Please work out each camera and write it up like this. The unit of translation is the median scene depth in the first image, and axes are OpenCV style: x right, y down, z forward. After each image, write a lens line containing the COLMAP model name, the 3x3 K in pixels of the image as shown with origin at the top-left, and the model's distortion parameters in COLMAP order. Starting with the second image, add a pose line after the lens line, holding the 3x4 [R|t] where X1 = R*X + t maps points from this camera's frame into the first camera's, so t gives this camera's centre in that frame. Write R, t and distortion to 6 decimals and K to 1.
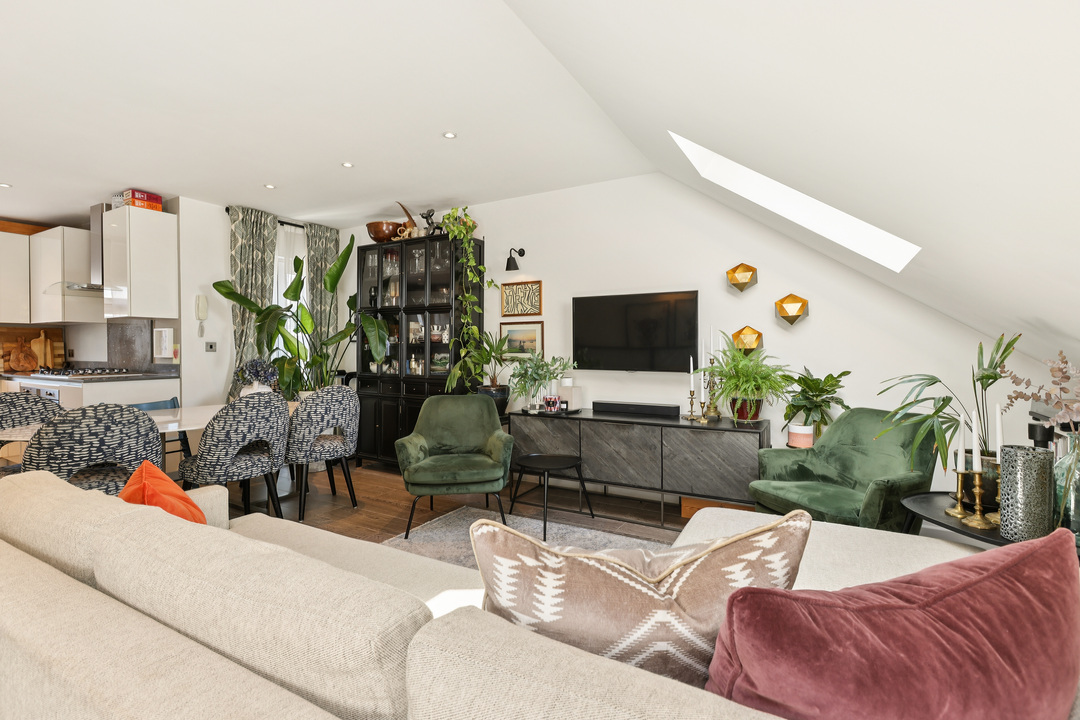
lens RADIAL K [[502.6, 0, 533.9], [0, 502.6, 353.4], [0, 0, 1]] dist [0.002668, 0.009111]
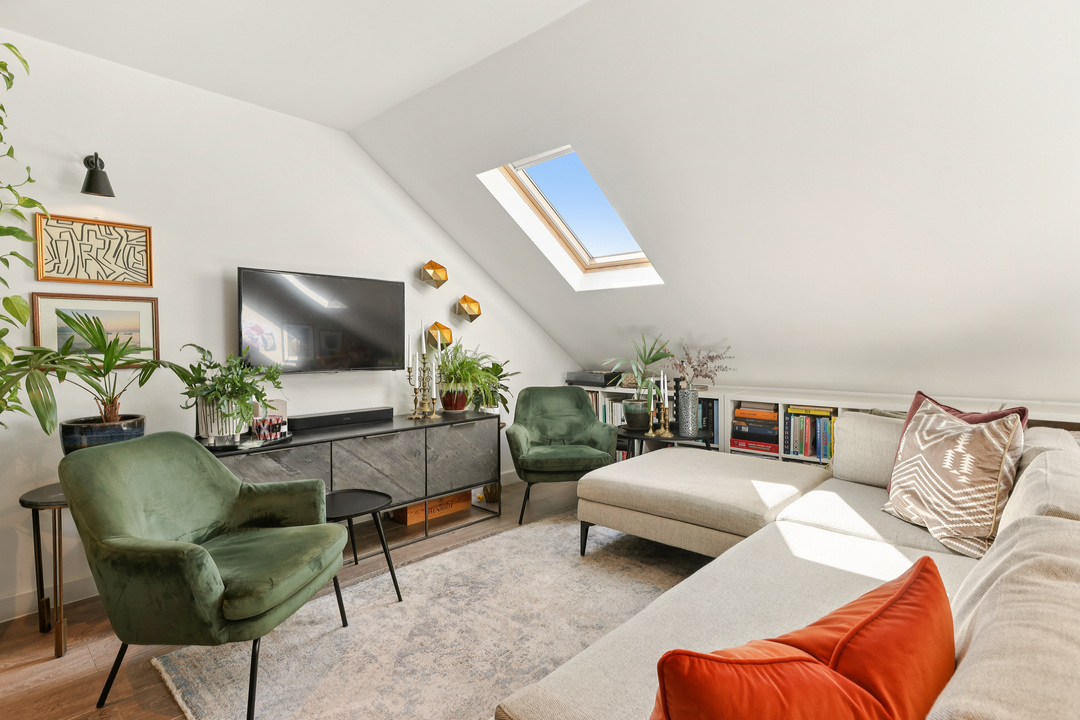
lens RADIAL K [[549.6, 0, 540.8], [0, 549.6, 353.3], [0, 0, 1]] dist [-0.004404, 0.000418]
pose [[0.214582, -0.020890, 0.976483, -0.632725], [0.015775, 0.999715, 0.017920, -0.005551], [-0.976579, 0.011559, 0.214851, 0.541217]]
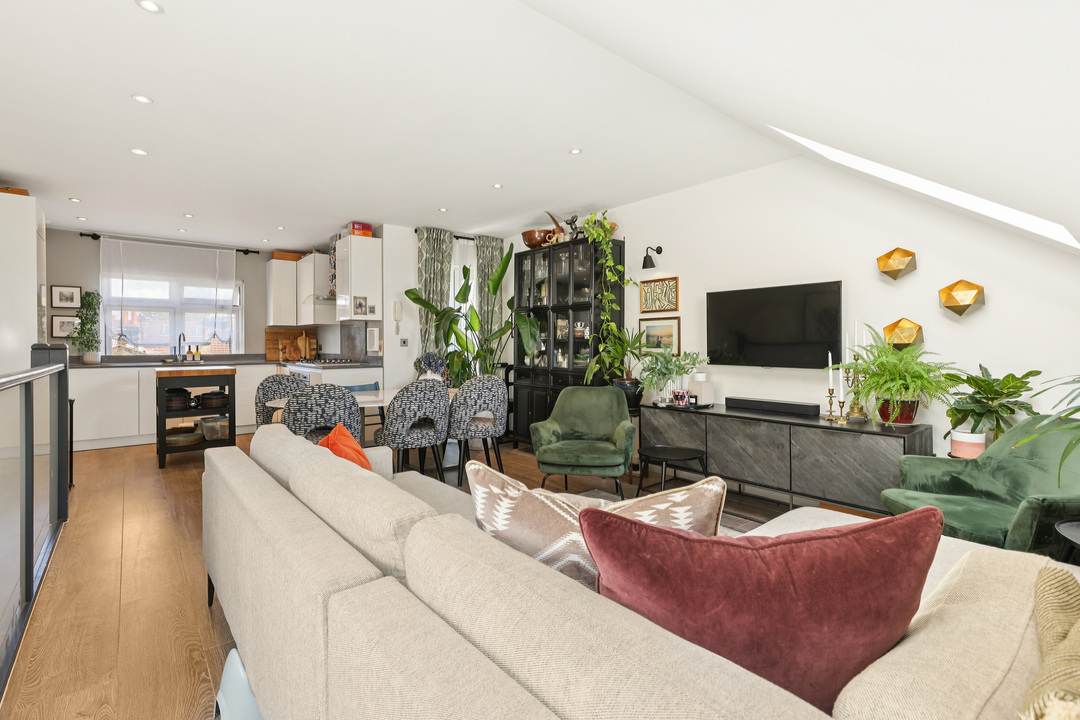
lens RADIAL K [[502.6, 0, 532.0], [0, 502.6, 350.2], [0, 0, 1]] dist [0.002668, 0.009111]
pose [[0.935536, 0.003983, -0.353208, 0.123340], [-0.002891, 0.999989, 0.003620, 0.000821], [0.353219, -0.002366, 0.935538, -0.065655]]
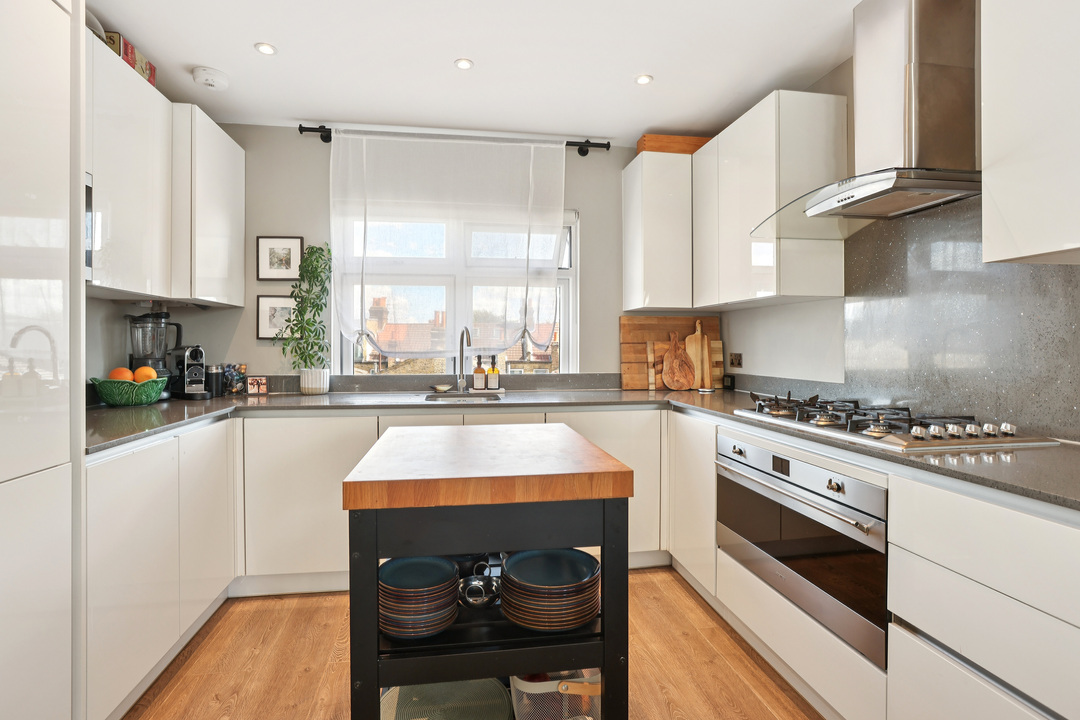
lens RADIAL K [[546.5, 0, 530.0], [0, 546.5, 340.3], [0, 0, 1]] dist [-0.033330, 0.000009]
pose [[0.636209, -0.007380, -0.771482, -0.983561], [-0.007080, 0.999856, -0.015403, -0.018524], [0.771484, 0.015261, 0.636065, 0.731991]]
